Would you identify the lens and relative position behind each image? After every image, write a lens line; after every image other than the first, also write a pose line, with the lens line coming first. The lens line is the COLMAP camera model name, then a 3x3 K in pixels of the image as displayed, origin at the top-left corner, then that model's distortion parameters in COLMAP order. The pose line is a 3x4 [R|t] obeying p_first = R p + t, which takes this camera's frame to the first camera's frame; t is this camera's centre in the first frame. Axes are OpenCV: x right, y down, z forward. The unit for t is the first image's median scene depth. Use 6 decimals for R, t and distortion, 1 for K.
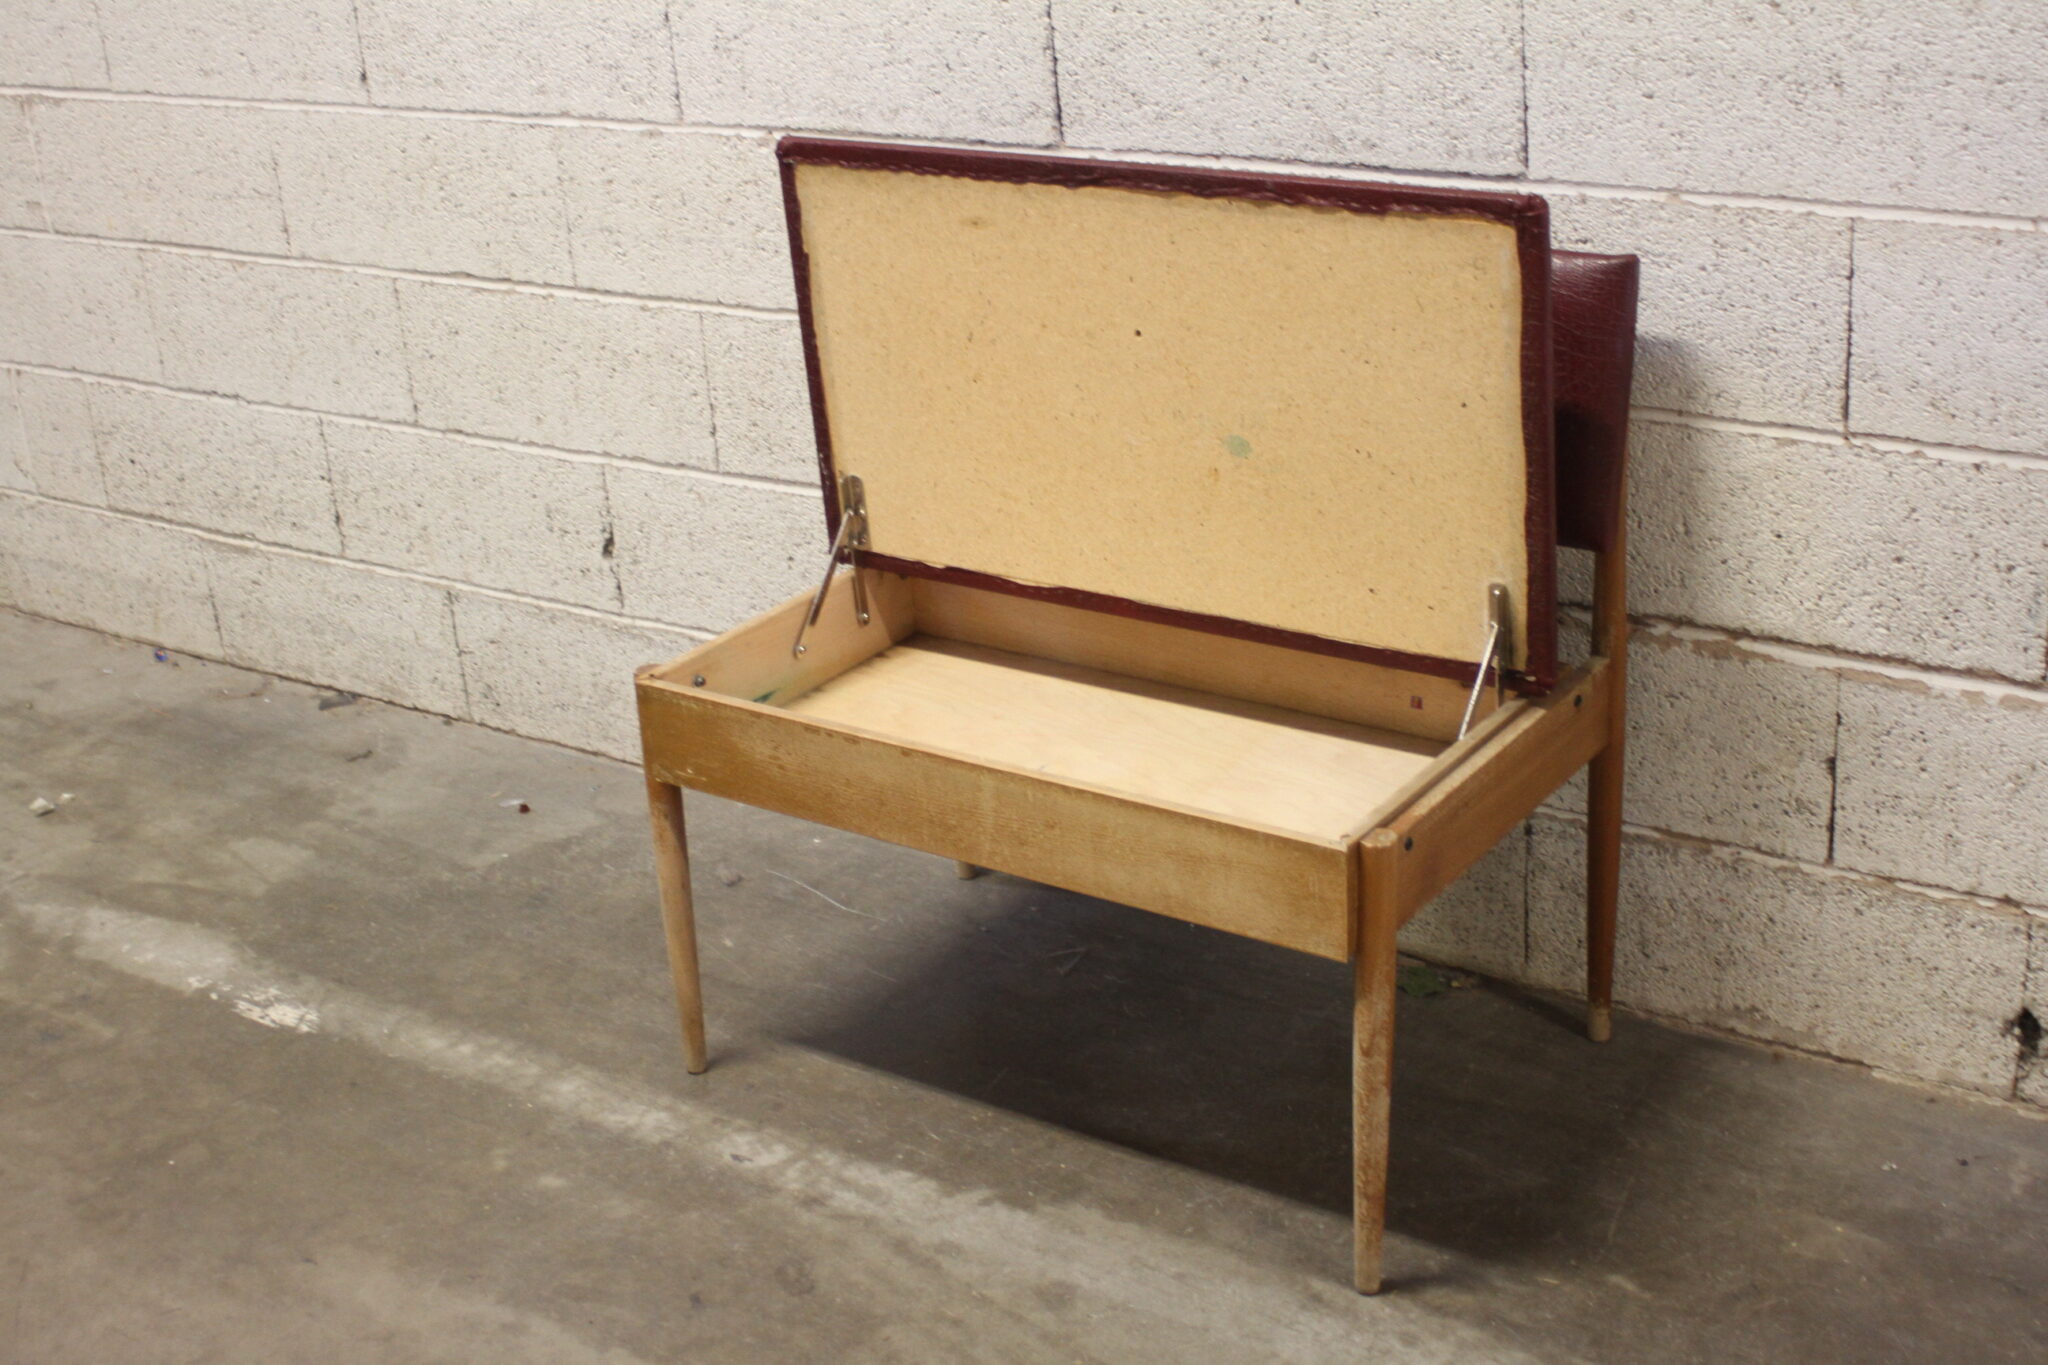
lens RADIAL K [[2707.4, 0, 1029.3], [0, 2707.4, 695.1], [0, 0, 1]] dist [-0.131140, 0.000000]
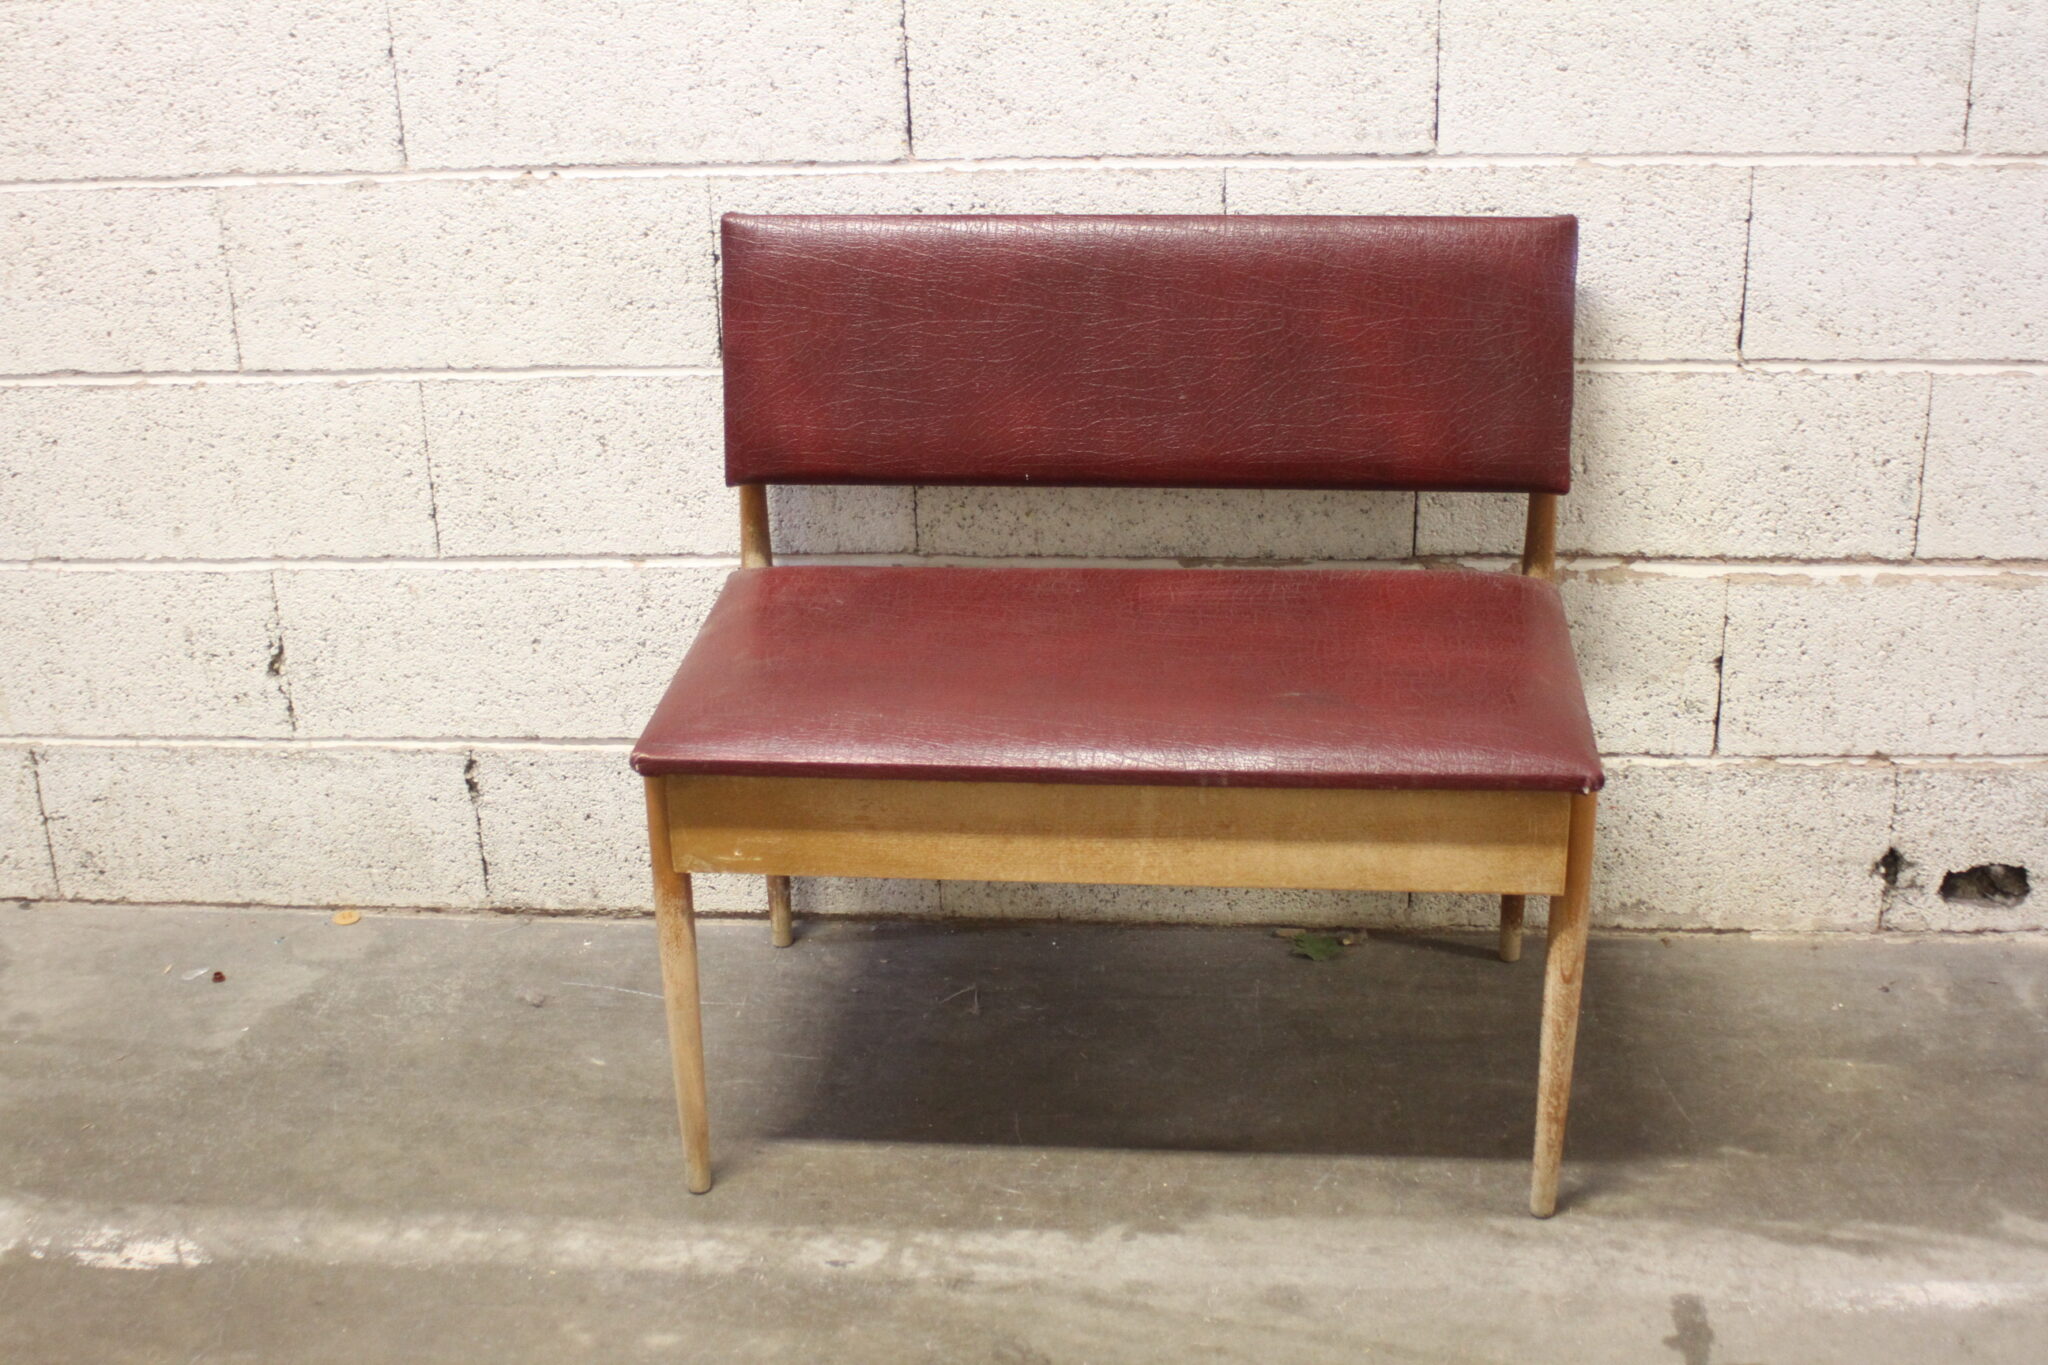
lens RADIAL K [[2707.4, 0, 1028.6], [0, 2707.4, 693.7], [0, 0, 1]] dist [-0.131140, 0.000000]
pose [[0.868803, -0.147834, 0.472574, -0.465132], [0.162100, 0.986717, 0.010660, -0.019420], [-0.467873, 0.067343, 0.881226, 0.150312]]
